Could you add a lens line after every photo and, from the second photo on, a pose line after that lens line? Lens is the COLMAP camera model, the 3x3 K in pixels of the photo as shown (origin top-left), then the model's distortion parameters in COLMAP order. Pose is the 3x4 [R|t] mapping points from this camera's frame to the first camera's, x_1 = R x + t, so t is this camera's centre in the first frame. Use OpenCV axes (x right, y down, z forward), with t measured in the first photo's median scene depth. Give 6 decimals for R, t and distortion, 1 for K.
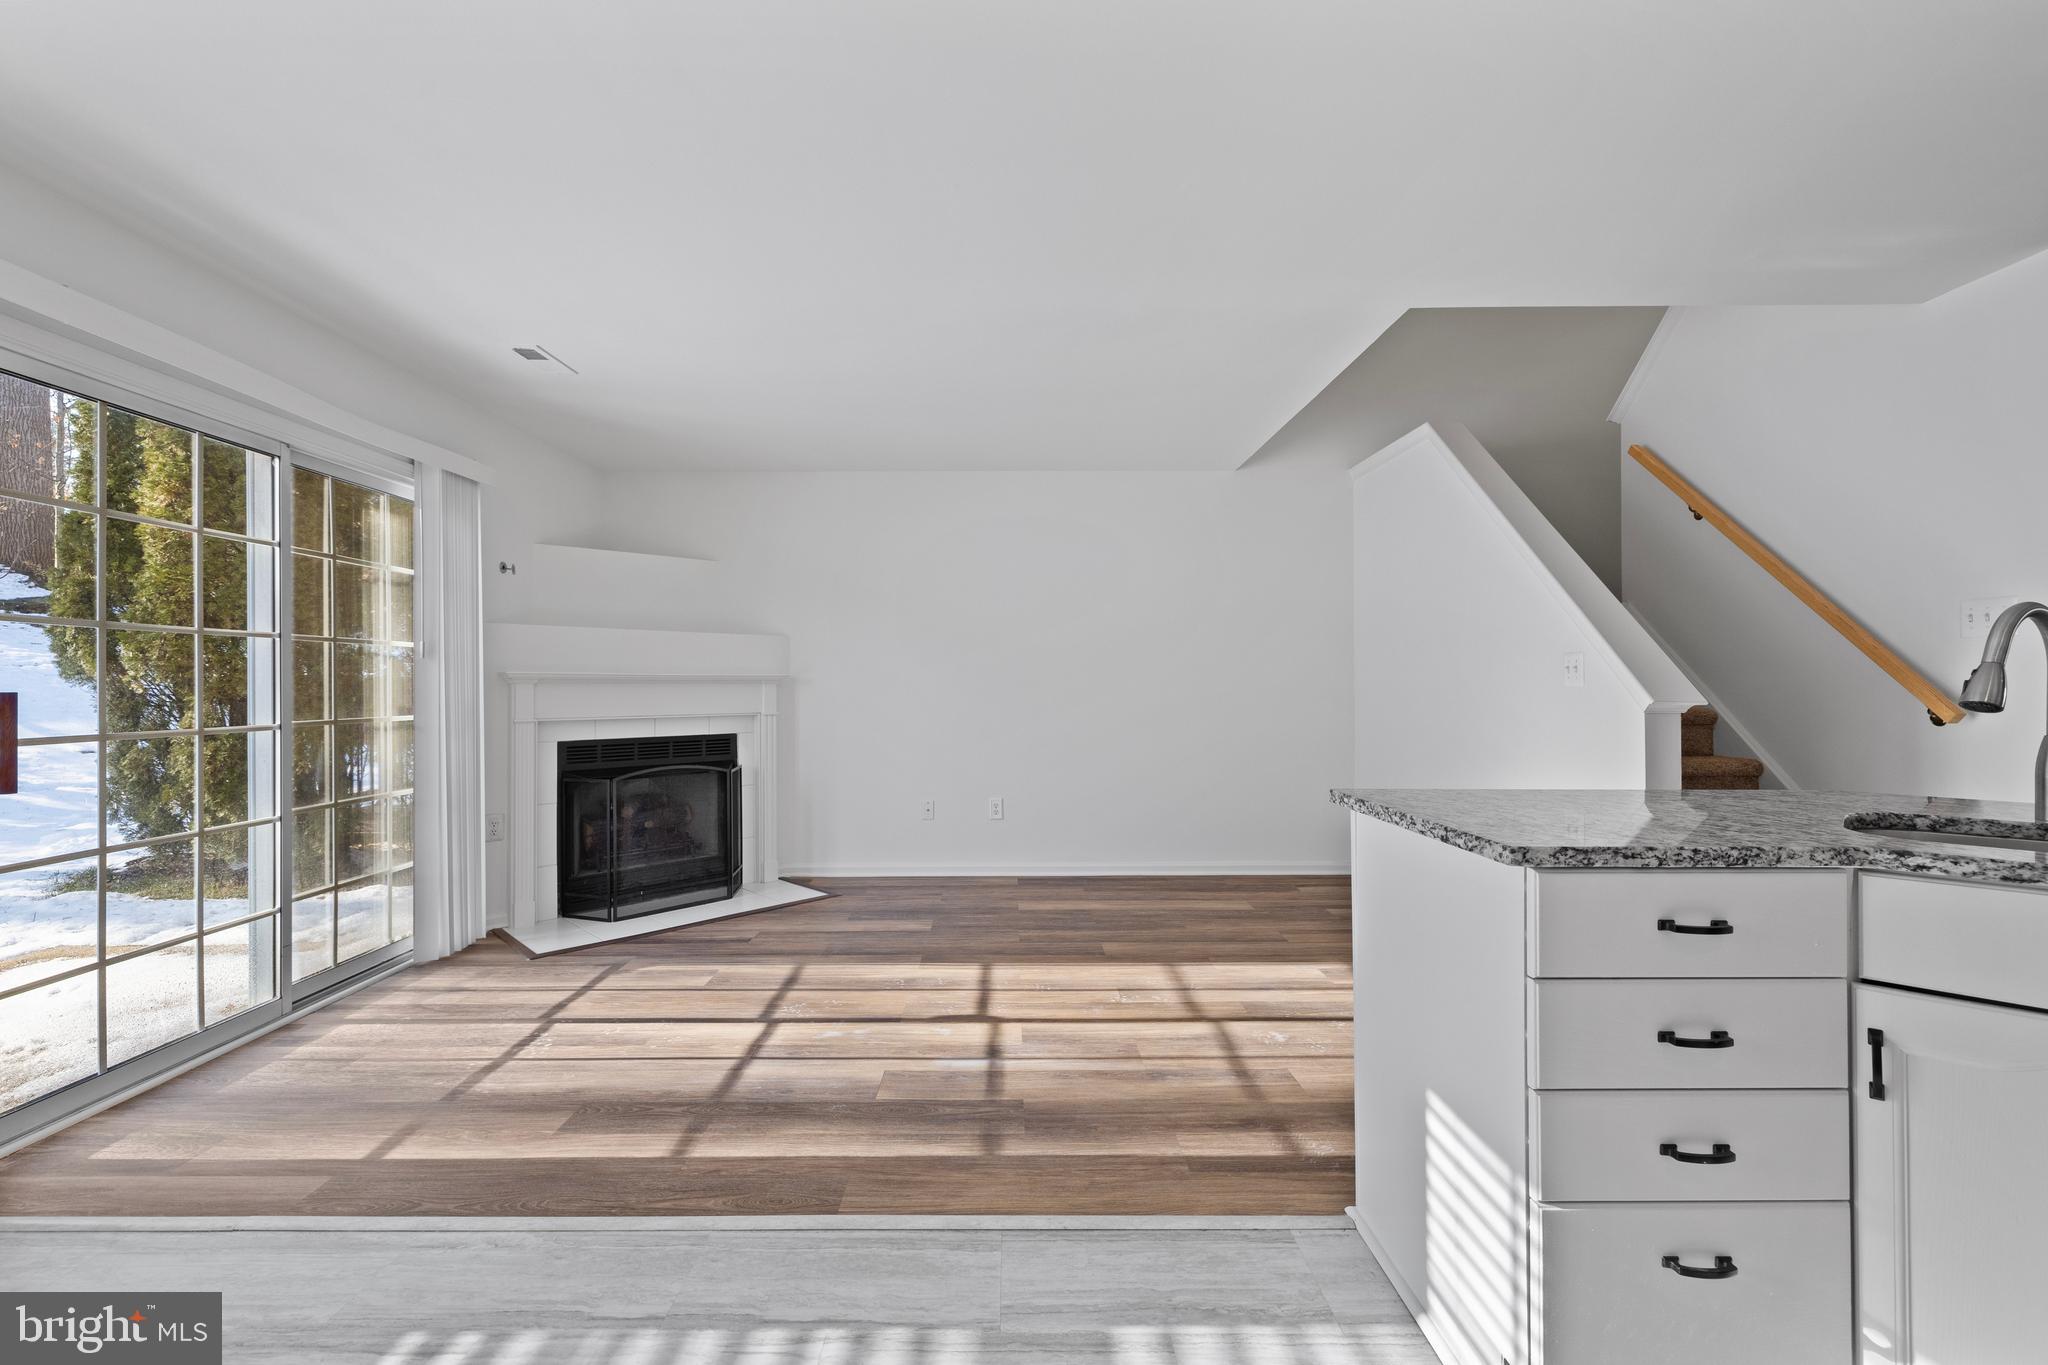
lens RADIAL K [[863.2, 0, 1008.8], [0, 863.2, 680.7], [0, 0, 1]] dist [-0.000568, -0.001290]
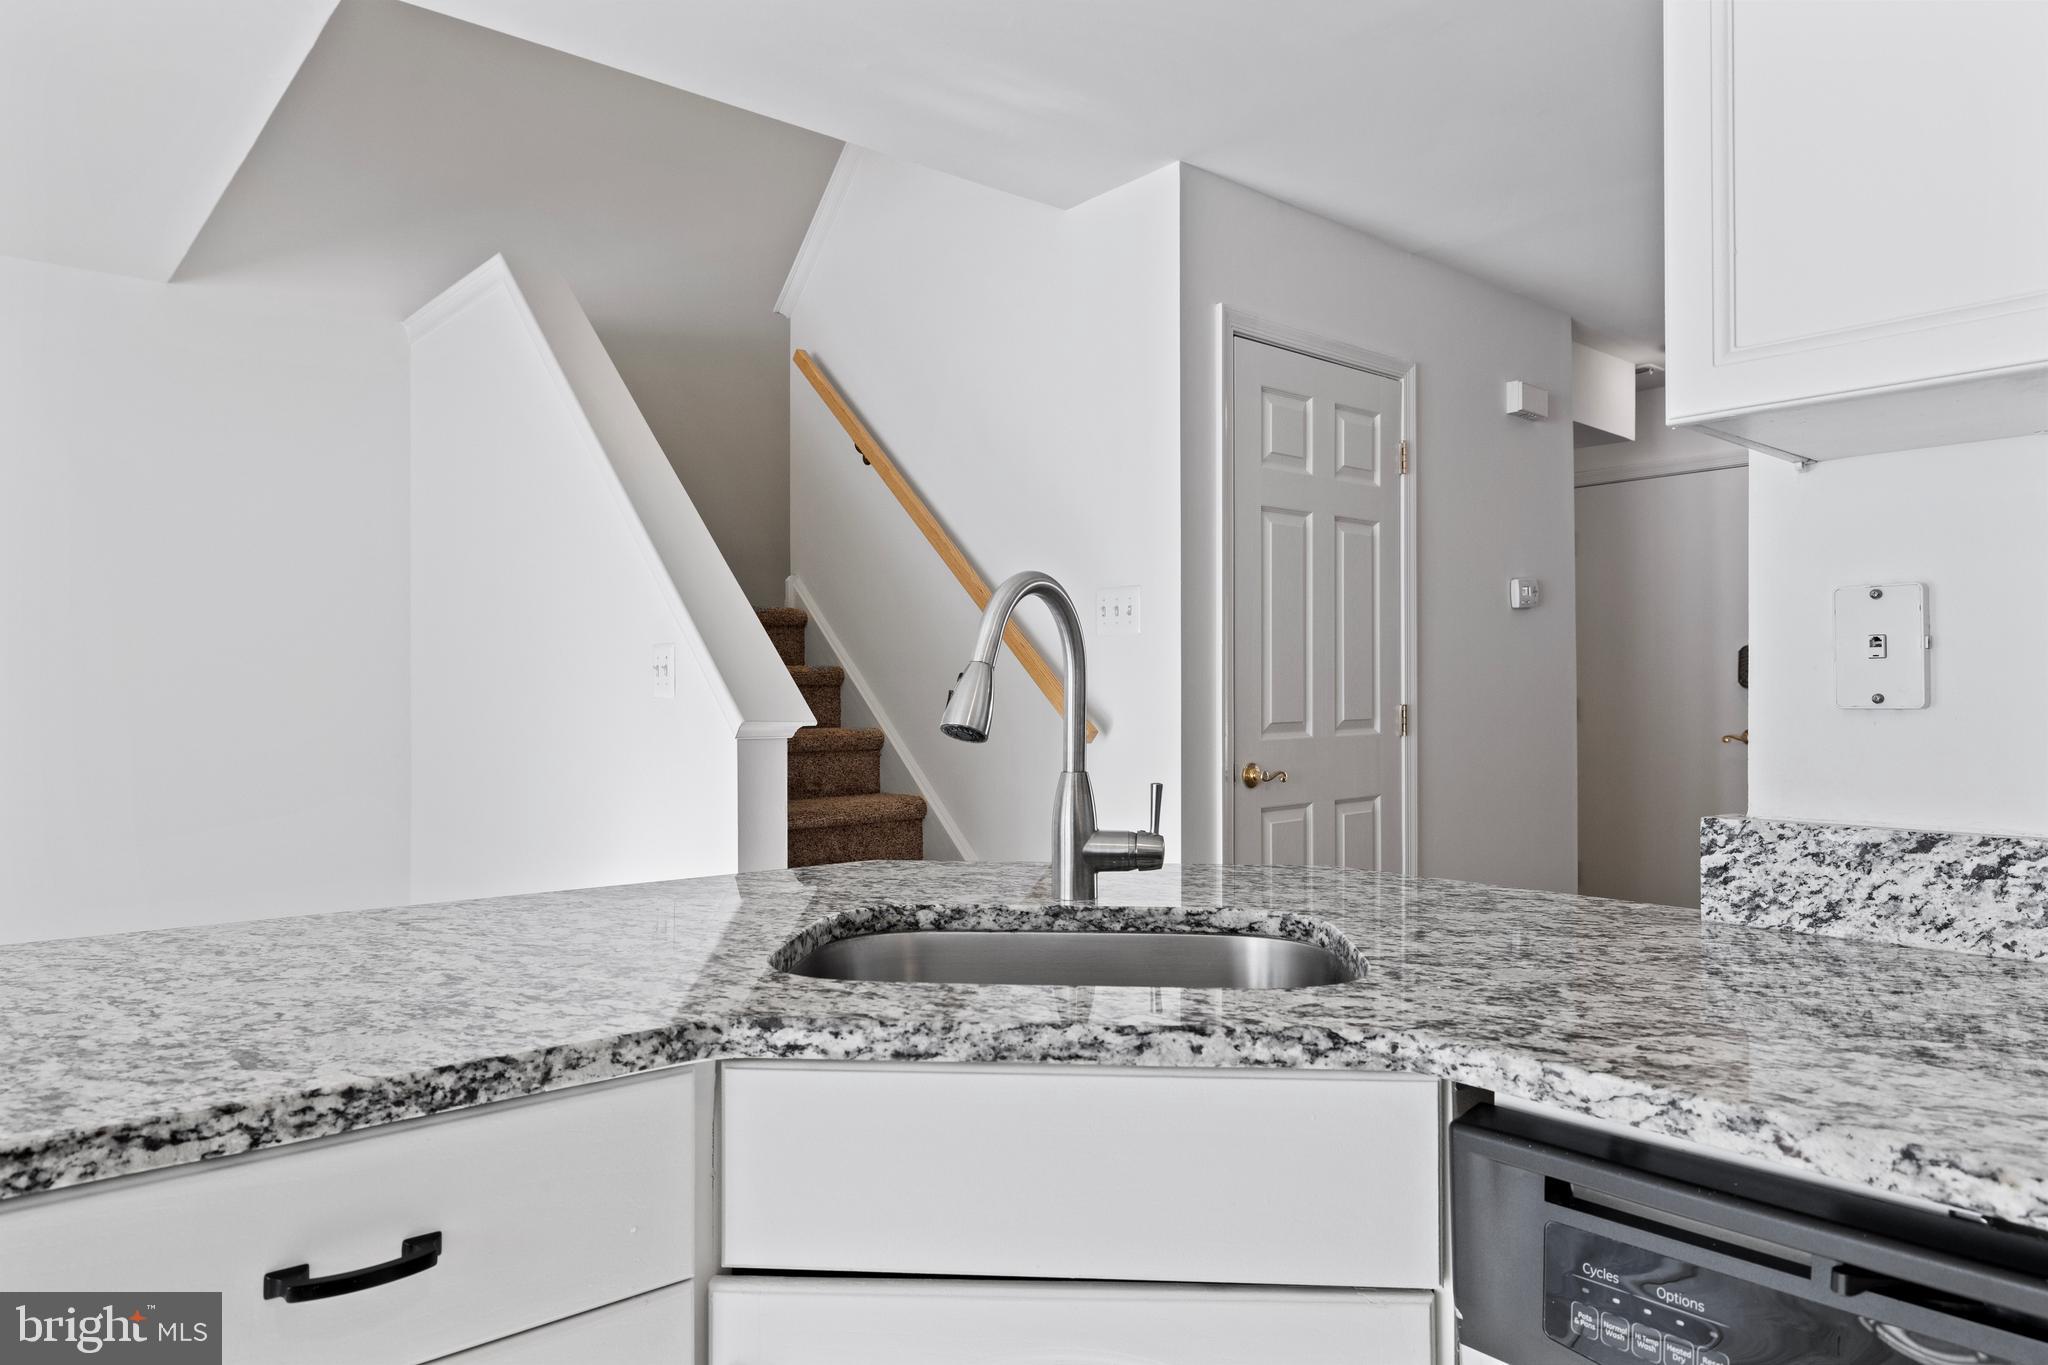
lens RADIAL K [[1304.8, 0, 1030.4], [0, 1304.8, 680.1], [0, 0, 1]] dist [-0.002810, 0.000019]
pose [[0.755843, 0.005651, 0.654728, 0.260278], [-0.002422, 0.999980, -0.005835, -0.001468], [-0.654748, 0.002825, 0.755842, 0.121468]]
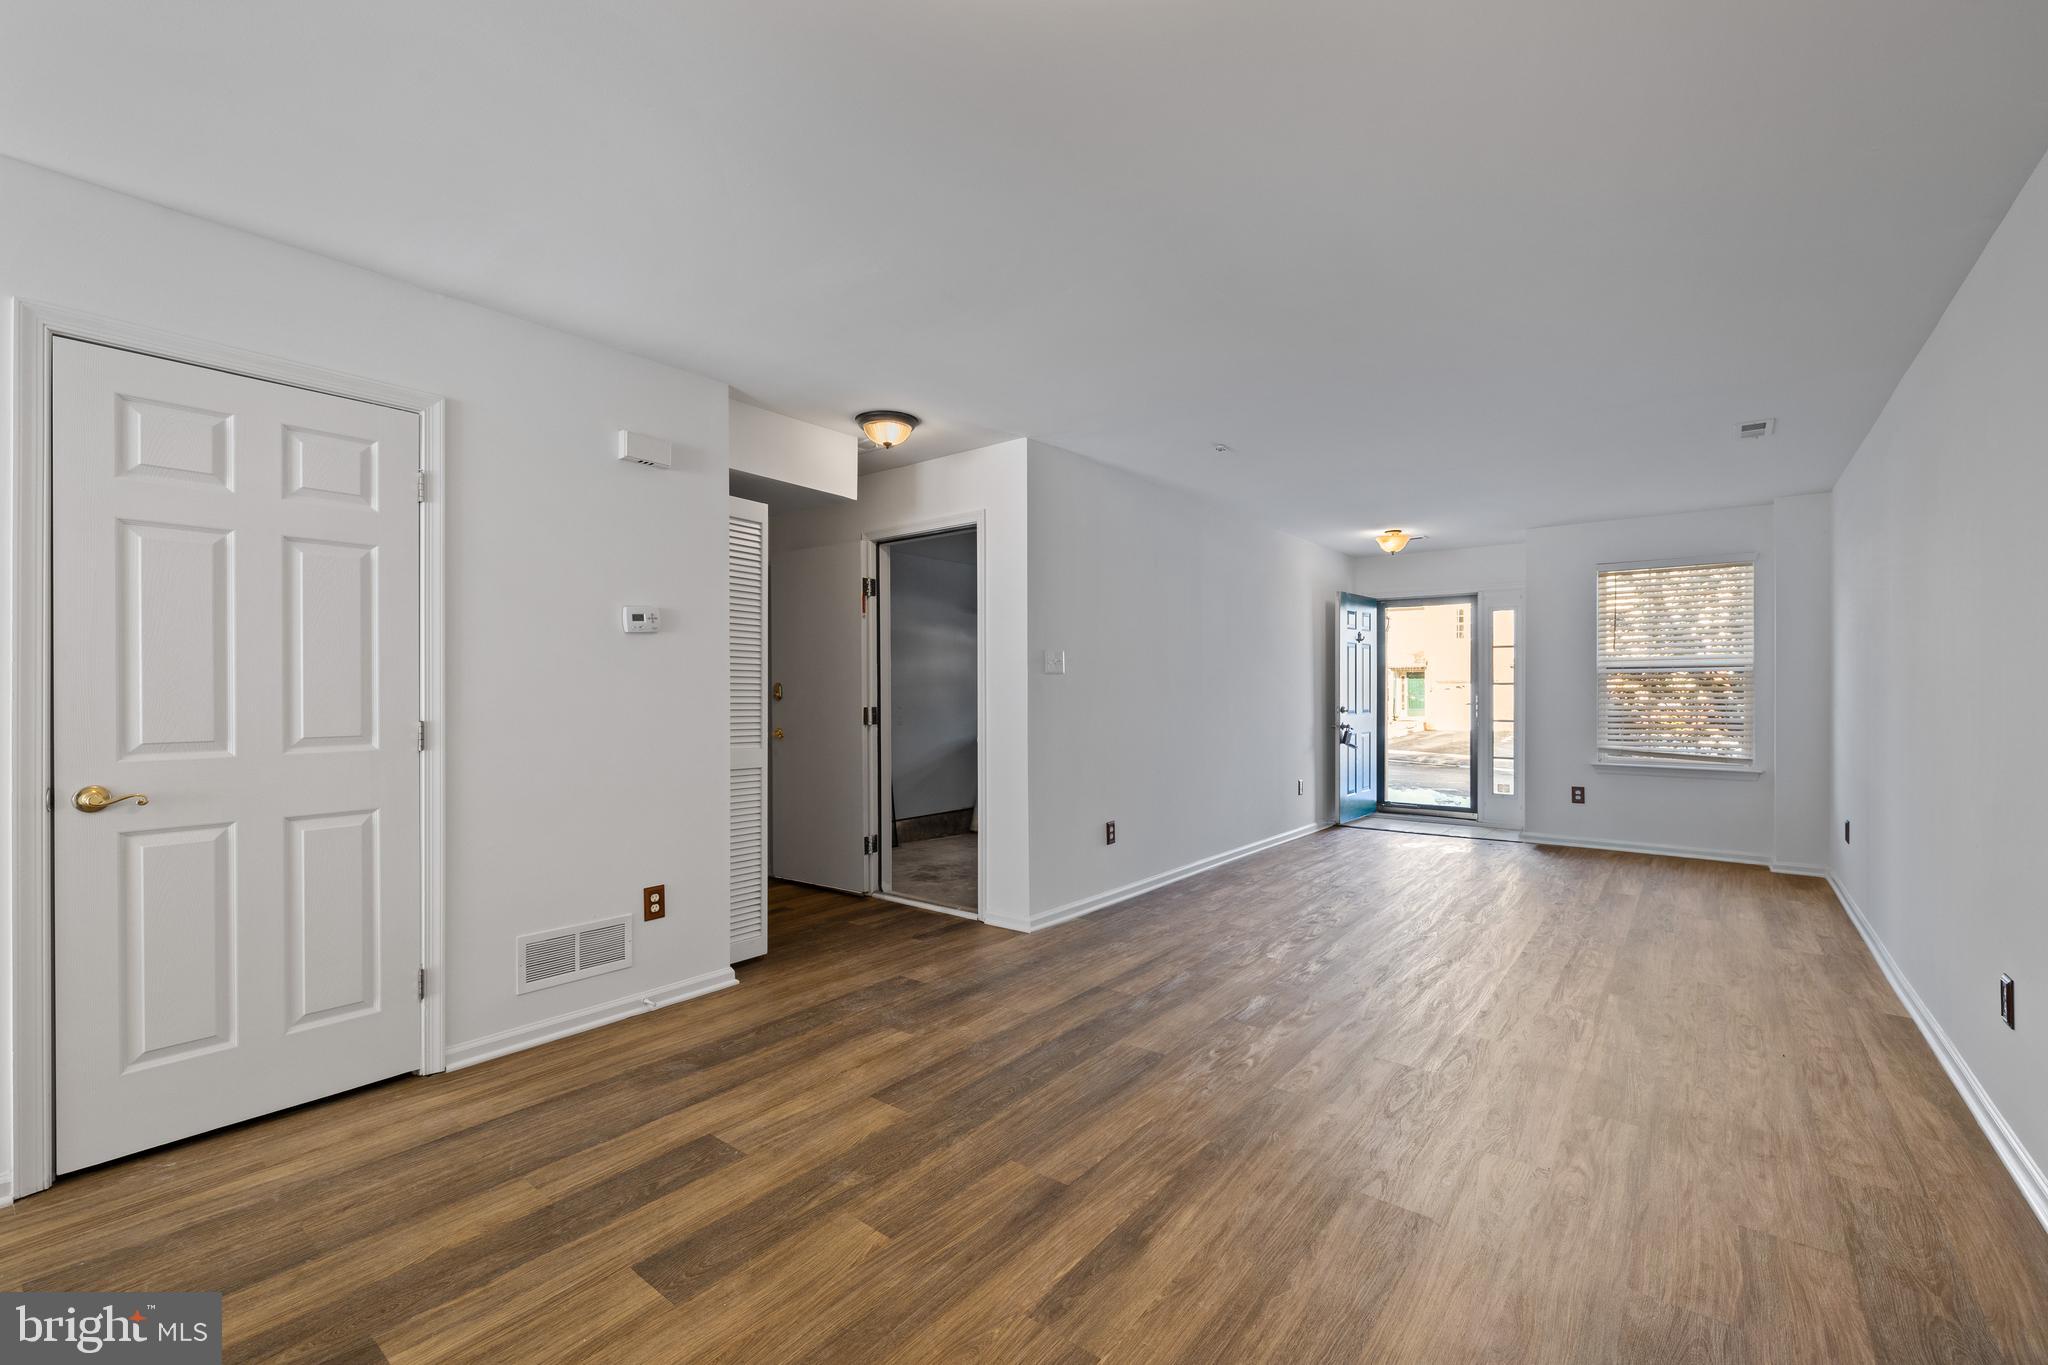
lens RADIAL K [[863.2, 0, 1020.9], [0, 863.2, 692.0], [0, 0, 1]] dist [-0.000568, -0.001290]
pose [[0.618683, 0.000407, 0.785641, 1.084143], [-0.003855, 0.999989, 0.002518, -0.020385], [-0.785631, -0.004587, 0.618678, -0.206991]]
